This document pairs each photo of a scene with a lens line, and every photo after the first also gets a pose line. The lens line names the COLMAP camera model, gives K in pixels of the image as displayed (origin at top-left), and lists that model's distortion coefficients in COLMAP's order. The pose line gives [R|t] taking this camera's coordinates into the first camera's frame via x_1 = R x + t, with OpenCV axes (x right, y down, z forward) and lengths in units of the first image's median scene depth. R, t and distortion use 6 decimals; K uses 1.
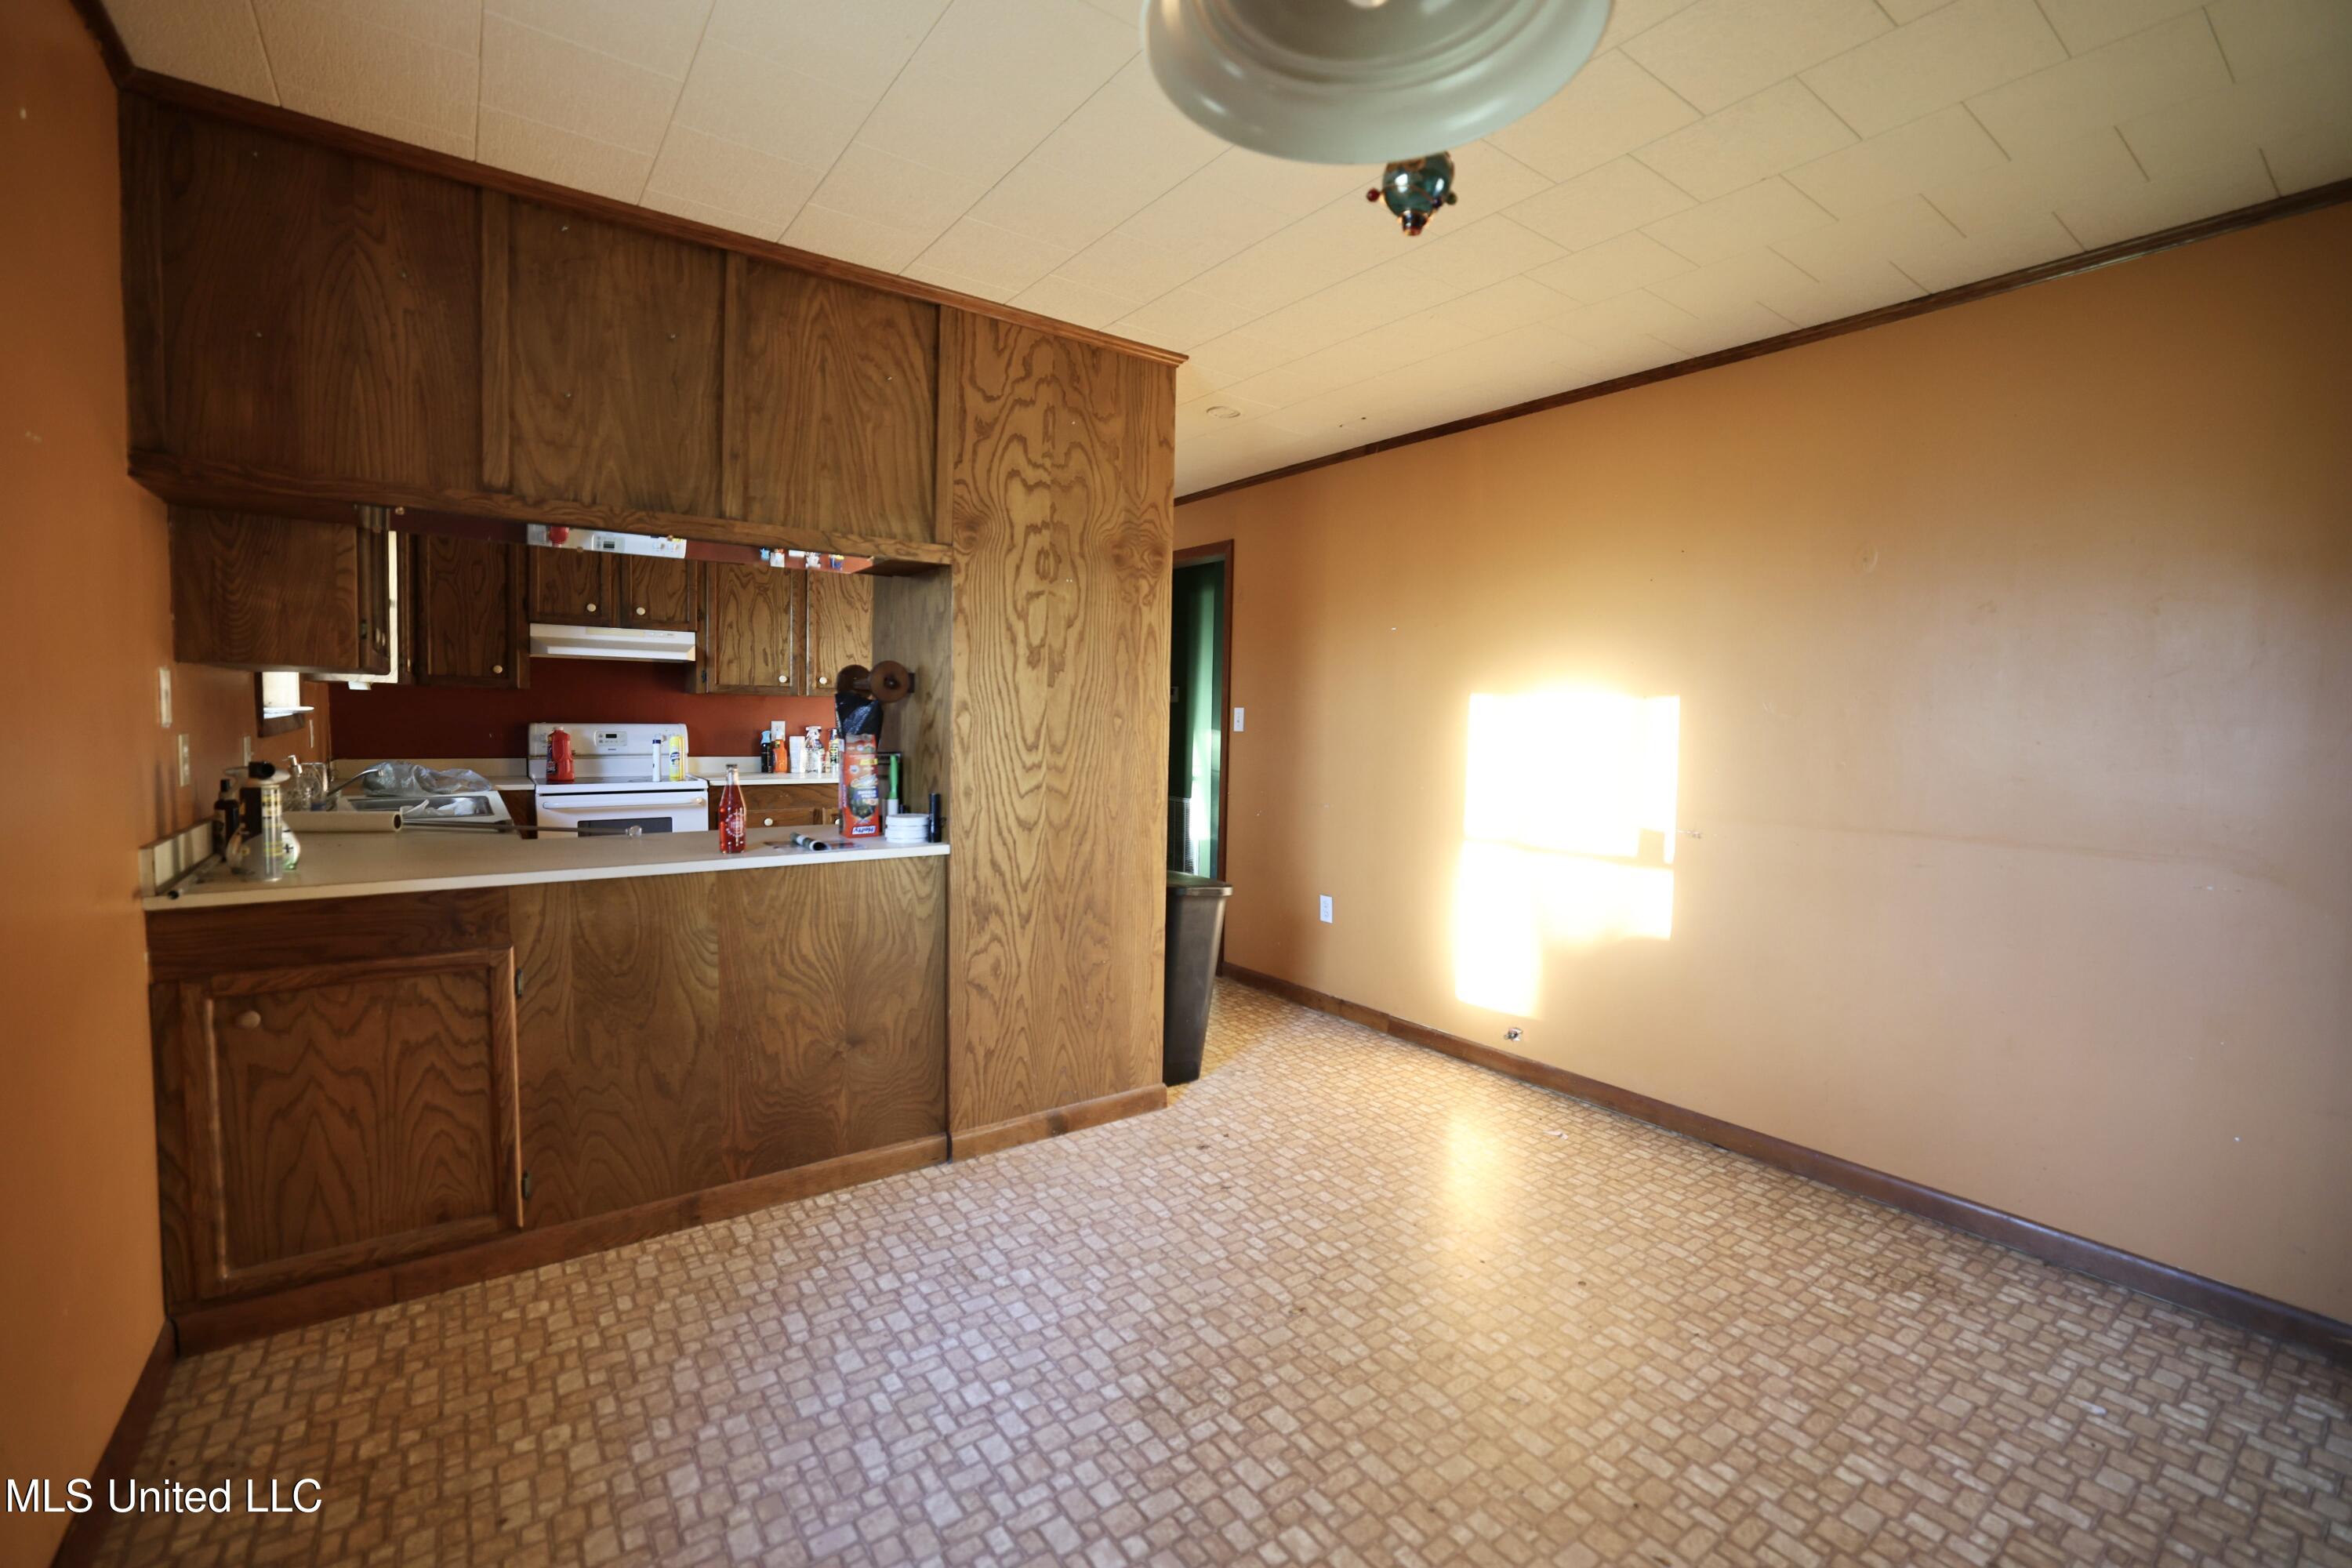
lens RADIAL K [[1006.9, 0, 1170.4], [0, 1006.9, 779.7], [0, 0, 1]] dist [-0.057196, 0.025893]
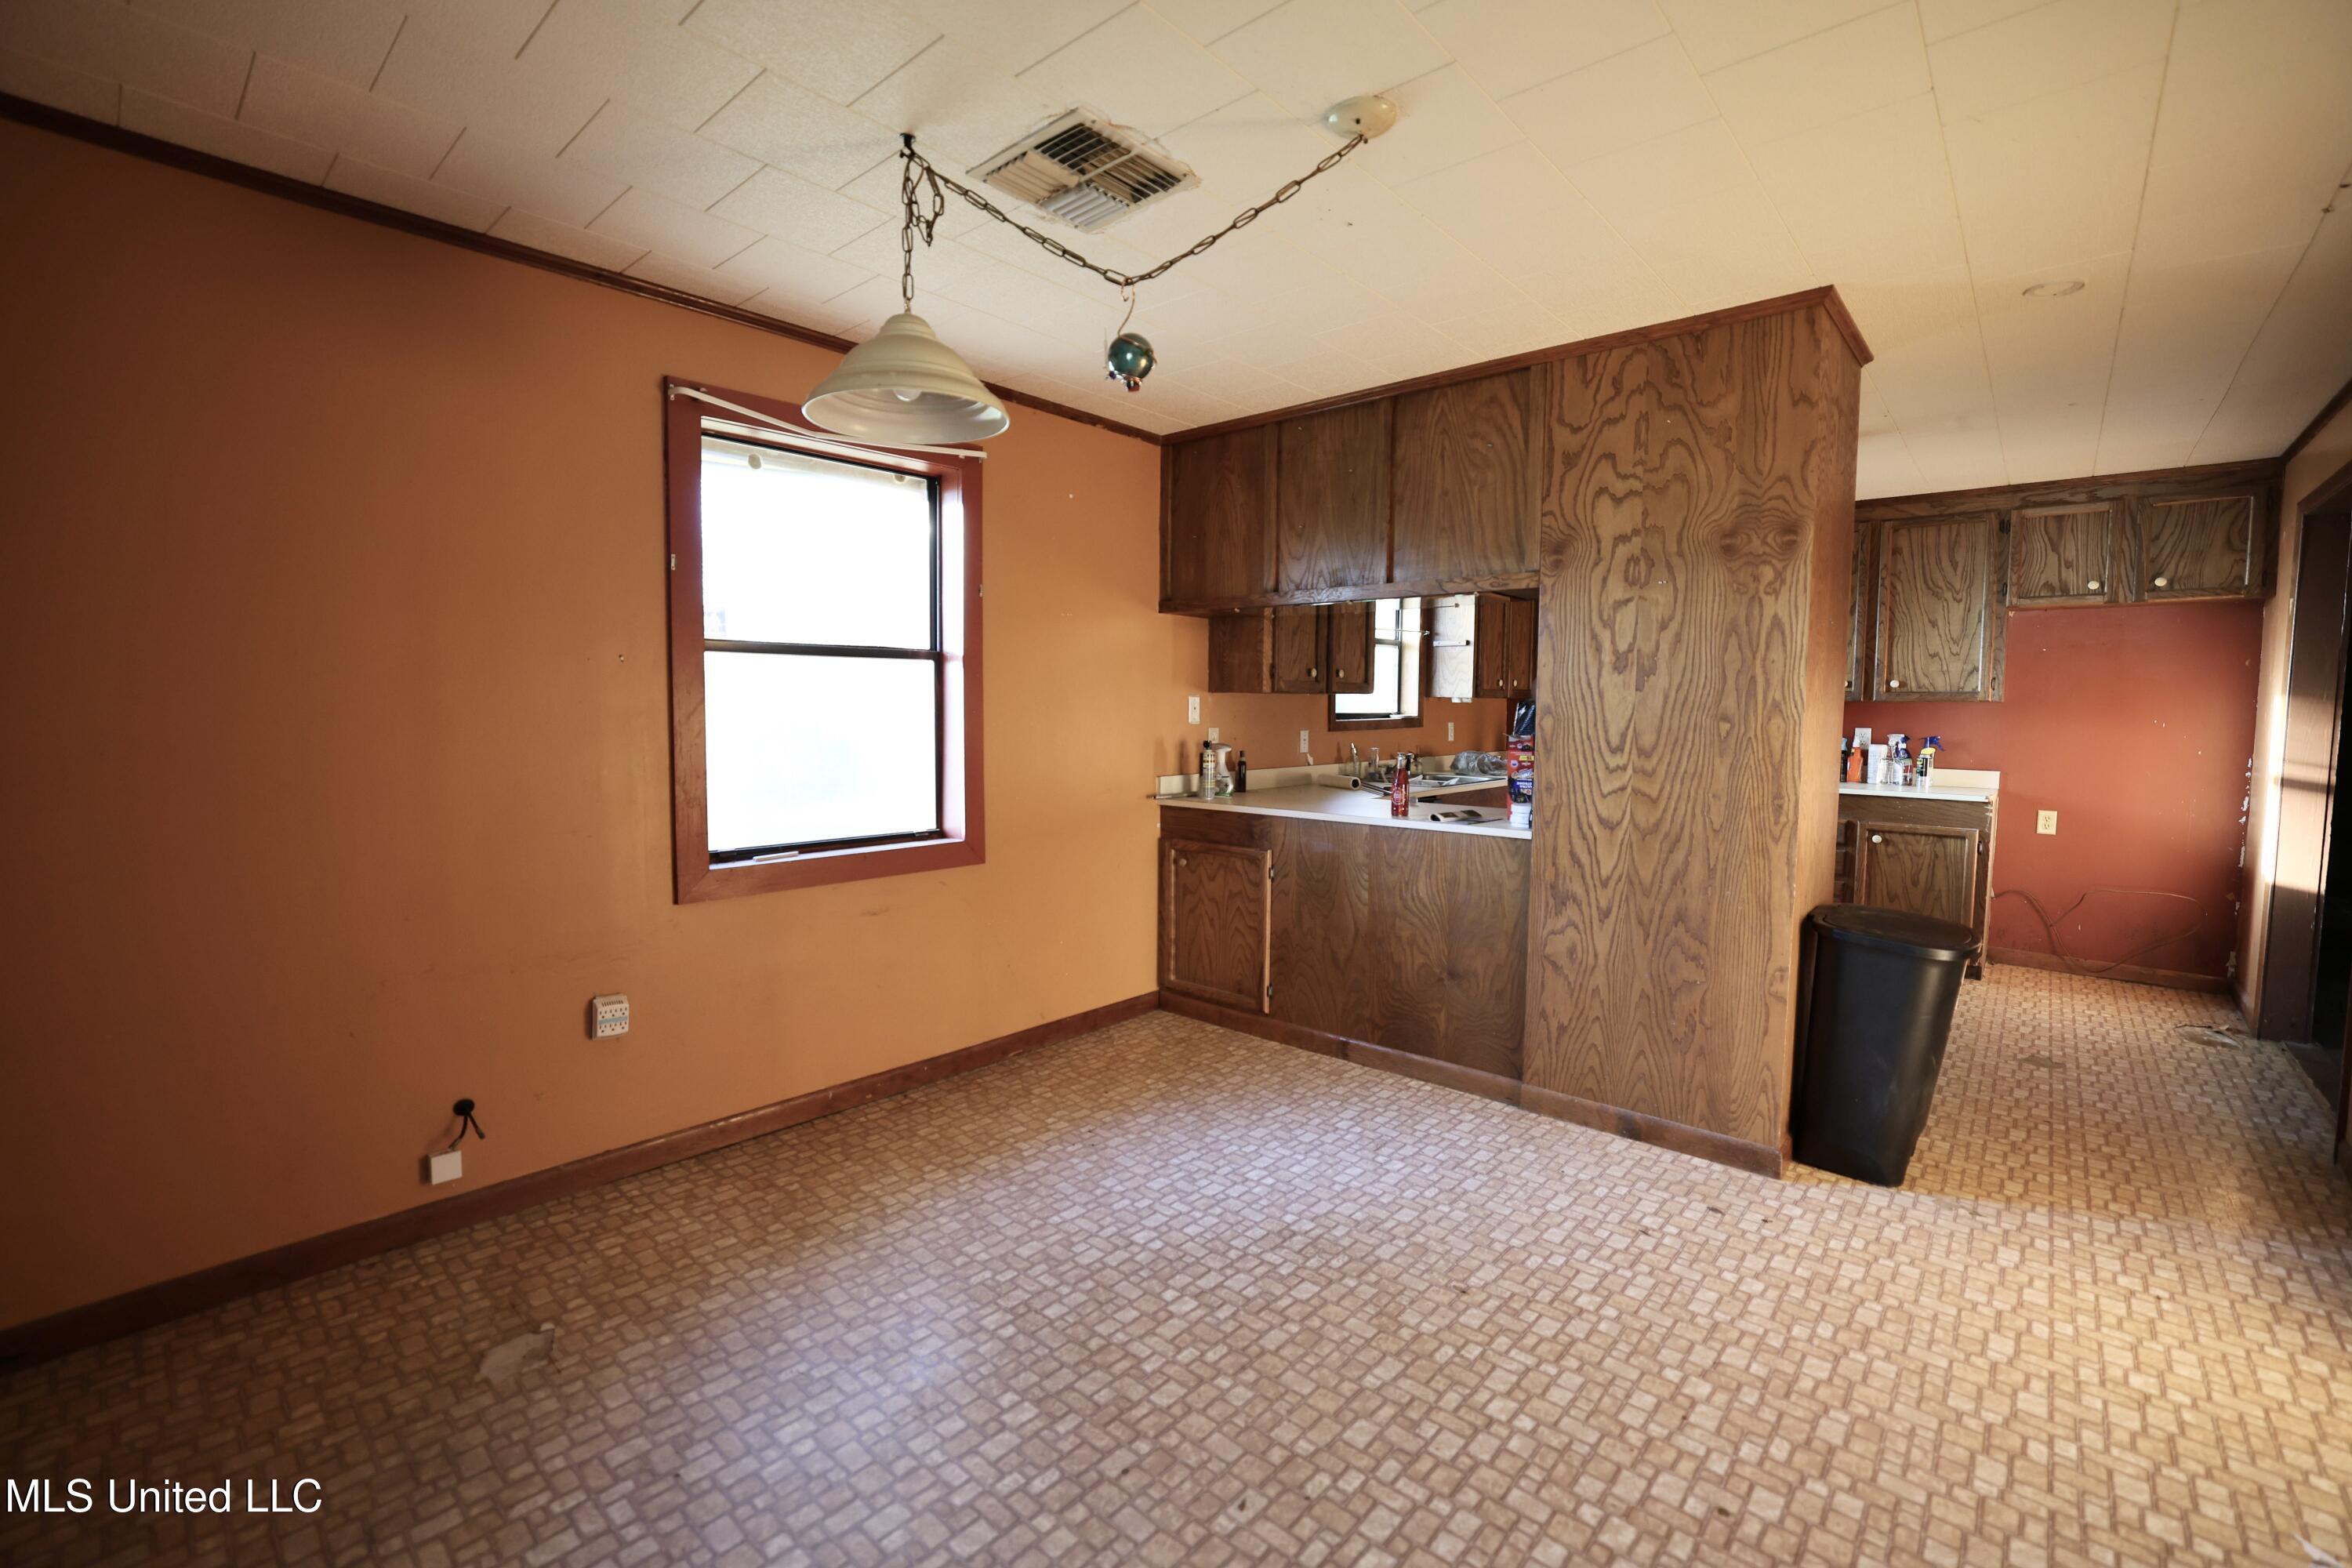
lens RADIAL K [[1006.9, 0, 1170.4], [0, 1006.9, 779.7], [0, 0, 1]] dist [-0.057196, 0.025893]
pose [[0.205673, 0.056650, -0.976980, 0.784798], [-0.064847, 0.996918, 0.044155, -0.017200], [0.976470, 0.054272, 0.208712, 0.343455]]
